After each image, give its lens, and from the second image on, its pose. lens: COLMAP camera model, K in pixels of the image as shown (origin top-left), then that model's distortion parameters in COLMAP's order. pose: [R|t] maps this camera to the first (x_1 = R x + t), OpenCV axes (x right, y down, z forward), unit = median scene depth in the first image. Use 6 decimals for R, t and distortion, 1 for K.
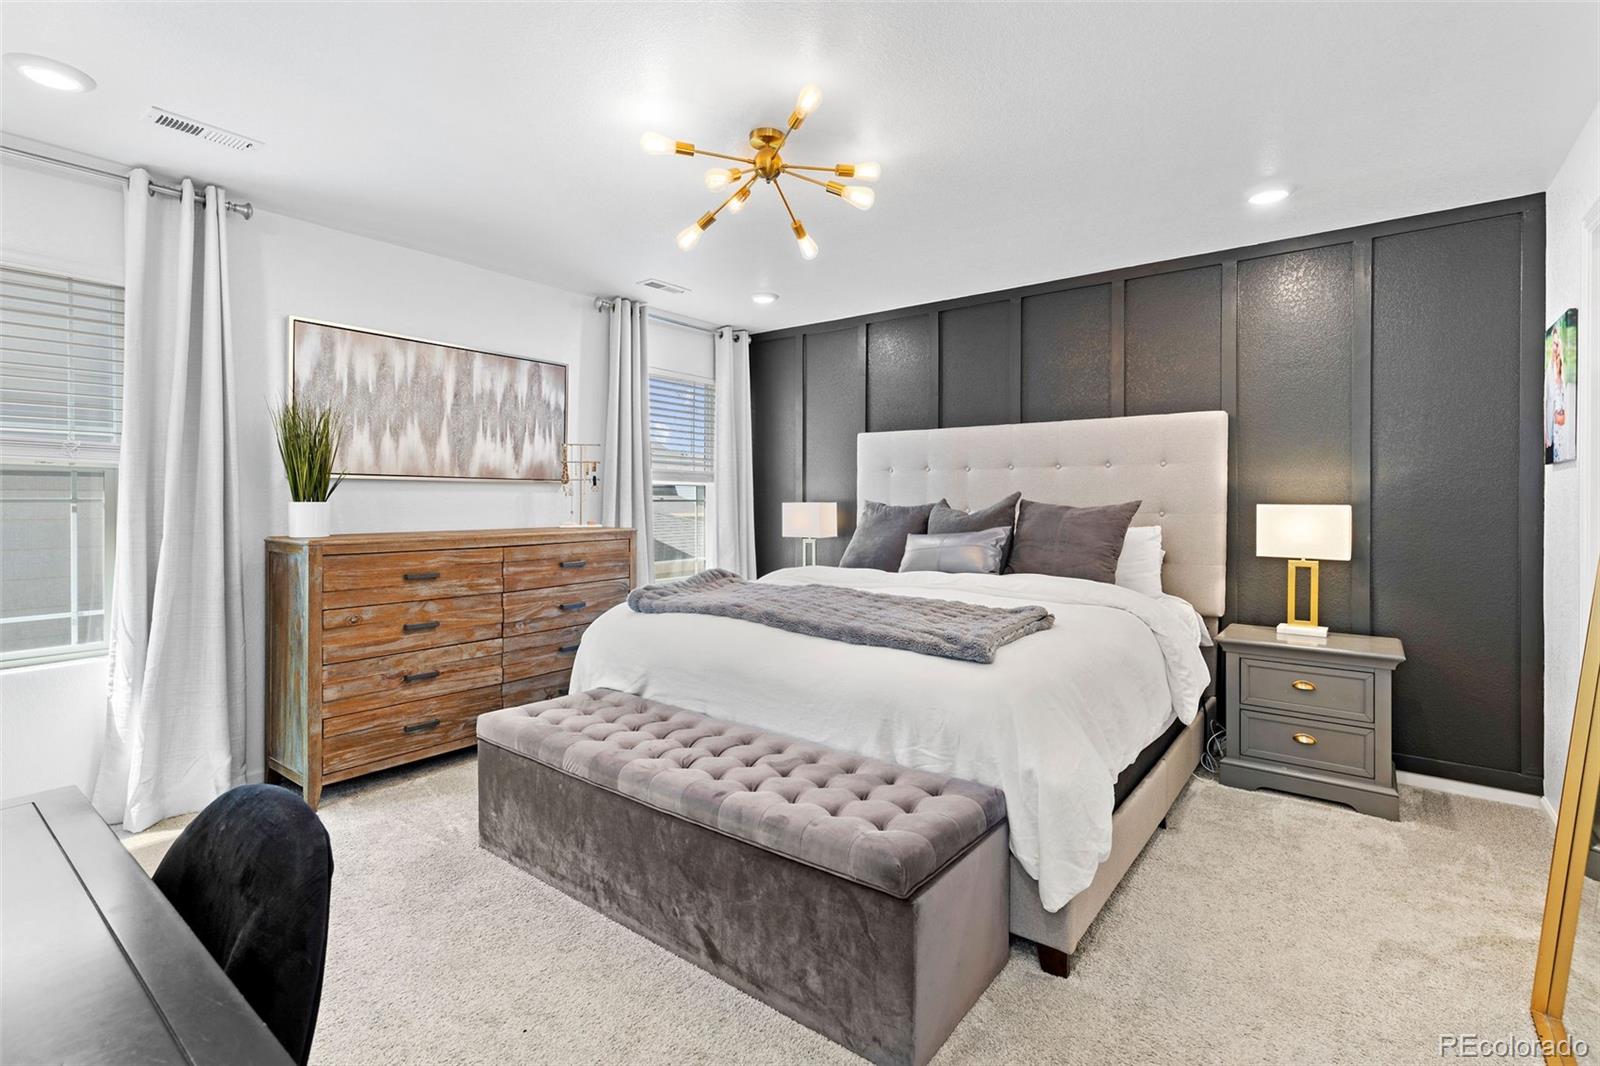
lens RADIAL K [[740.7, 0, 799.8], [0, 740.7, 502.3], [0, 0, 1]] dist [0.000131, 0.000320]
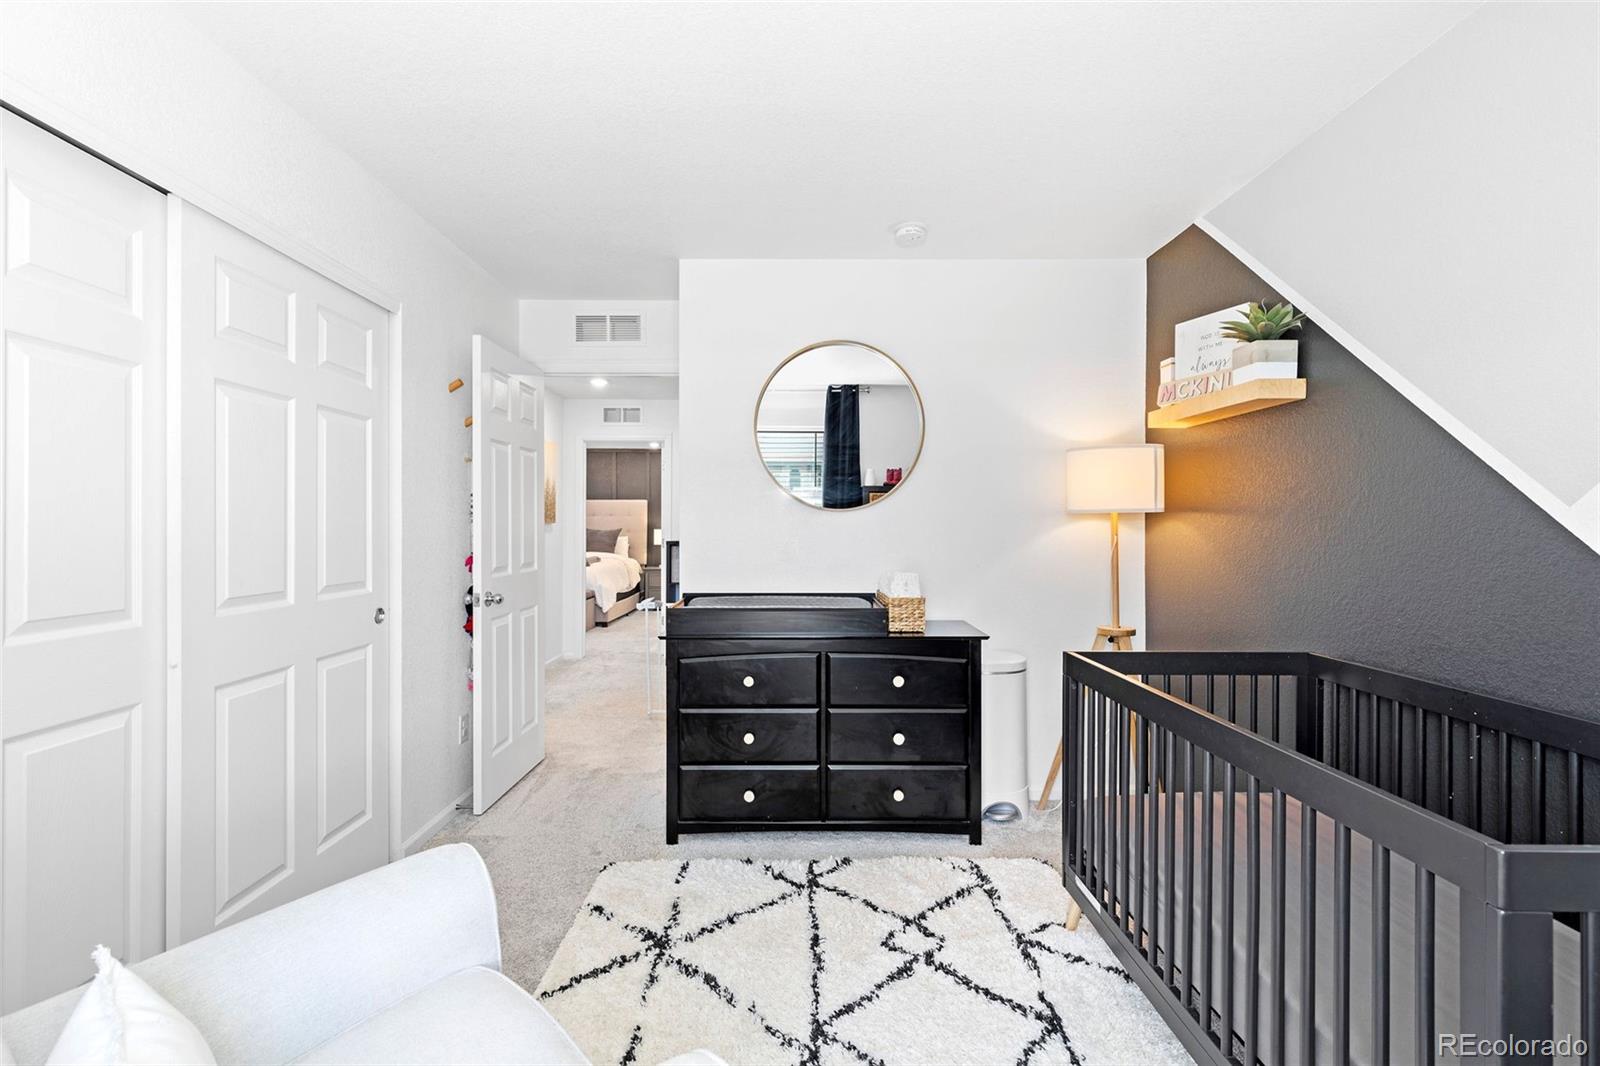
lens RADIAL K [[732.4, 0, 801.2], [0, 732.4, 517.3], [0, 0, 1]] dist [-0.001976, -0.000942]
pose [[0.783735, 0.004482, 0.621079, -0.905382], [0.003077, 0.999934, -0.011099, -0.012044], [-0.621088, 0.010610, 0.783669, -1.977623]]
